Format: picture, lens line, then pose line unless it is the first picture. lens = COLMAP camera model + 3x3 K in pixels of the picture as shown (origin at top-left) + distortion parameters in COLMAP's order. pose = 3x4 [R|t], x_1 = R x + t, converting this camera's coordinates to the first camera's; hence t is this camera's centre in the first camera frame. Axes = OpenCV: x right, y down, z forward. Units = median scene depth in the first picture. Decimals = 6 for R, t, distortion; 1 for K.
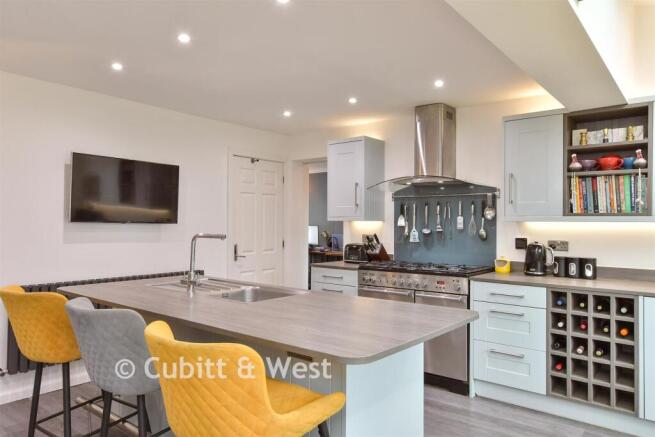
lens RADIAL K [[454.5, 0, 326.9], [0, 454.5, 220.9], [0, 0, 1]] dist [0.012020, 0.004772]
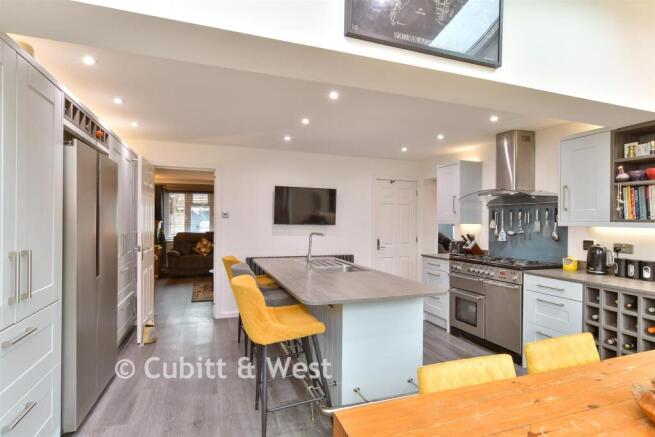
lens RADIAL K [[341.9, 0, 328.5], [0, 341.9, 219.5], [0, 0, 1]] dist [0.002929, 0.000218]
pose [[0.862388, -0.001346, -0.506246, 0.307512], [0.000431, 0.999998, -0.001925, -0.013617], [0.506247, 0.001442, 0.862387, -0.069514]]
